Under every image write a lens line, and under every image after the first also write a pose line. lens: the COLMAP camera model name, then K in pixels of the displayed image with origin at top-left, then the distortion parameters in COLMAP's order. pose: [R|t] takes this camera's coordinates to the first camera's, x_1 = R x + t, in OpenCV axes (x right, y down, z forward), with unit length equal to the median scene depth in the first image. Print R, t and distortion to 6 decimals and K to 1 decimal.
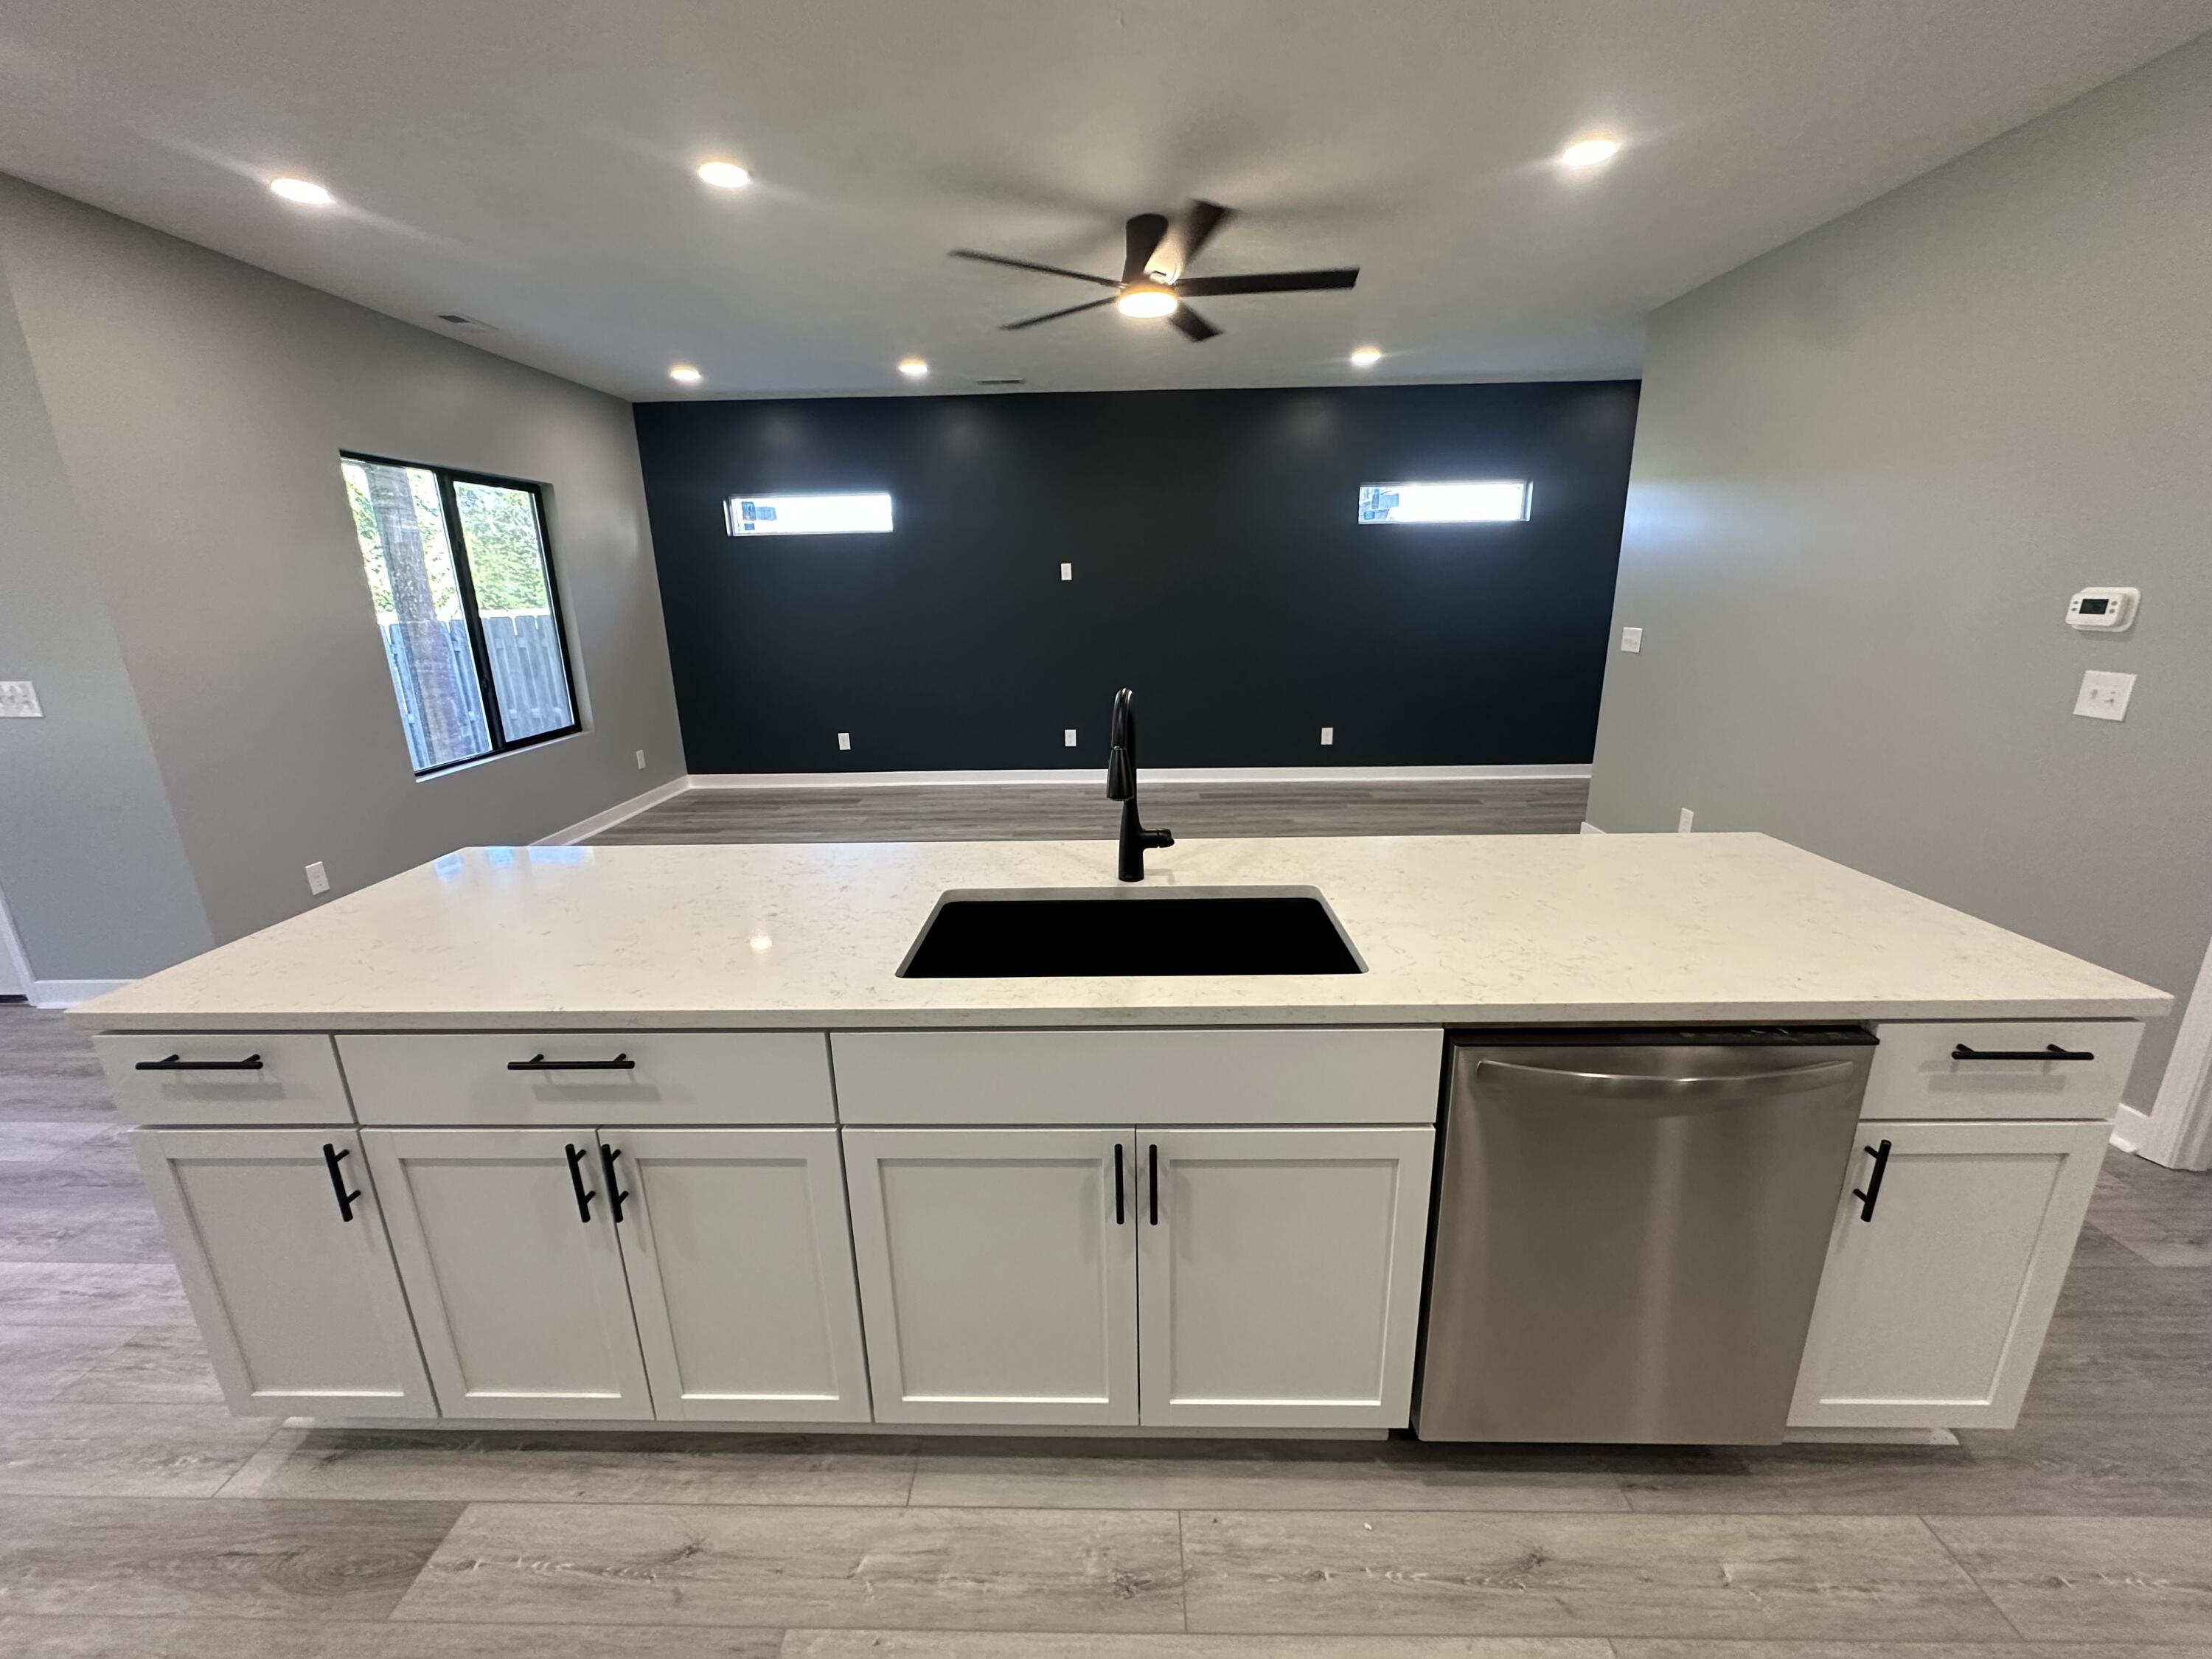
lens RADIAL K [[883.6, 0, 1106.0], [0, 883.6, 829.5], [0, 0, 1]] dist [-0.003027, 0.000369]
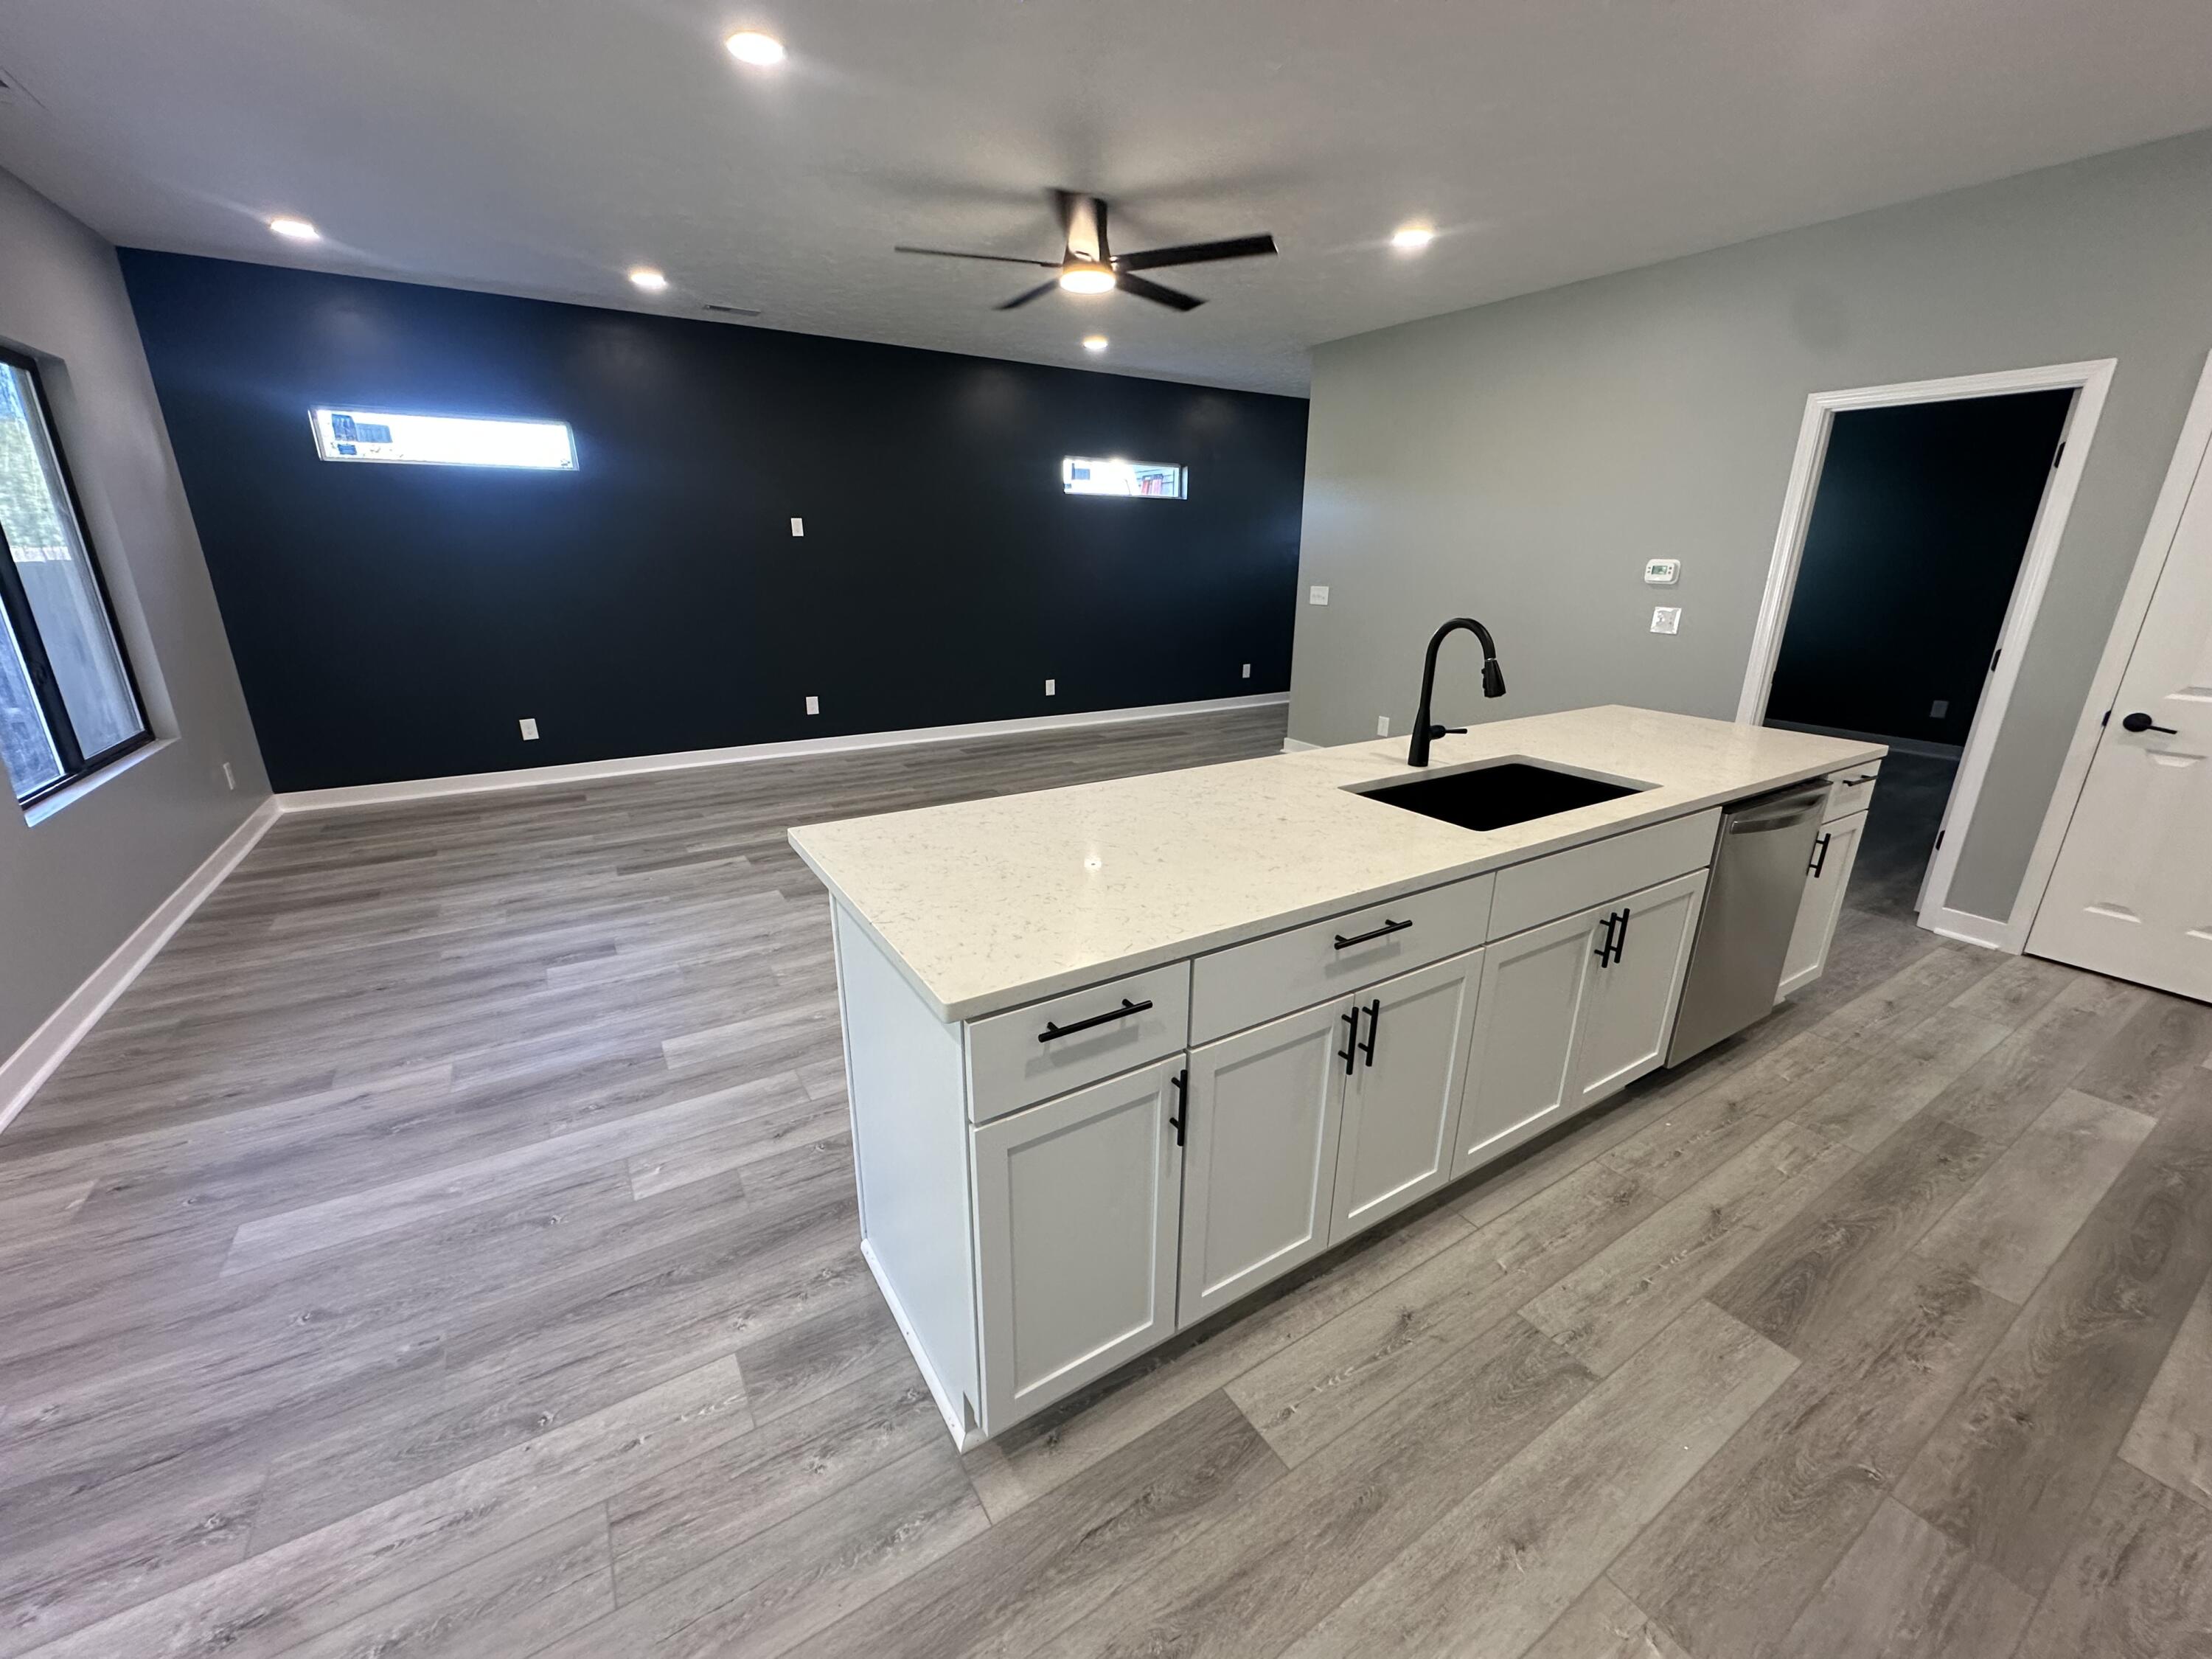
lens RADIAL K [[878.5, 0, 1106.0], [0, 878.5, 829.5], [0, 0, 1]] dist [-0.003812, 0.000255]
pose [[0.834033, -0.143950, 0.532604, -0.439078], [0.125032, 0.989561, 0.071660, -0.000538], [-0.537360, 0.006826, 0.843325, 0.057659]]
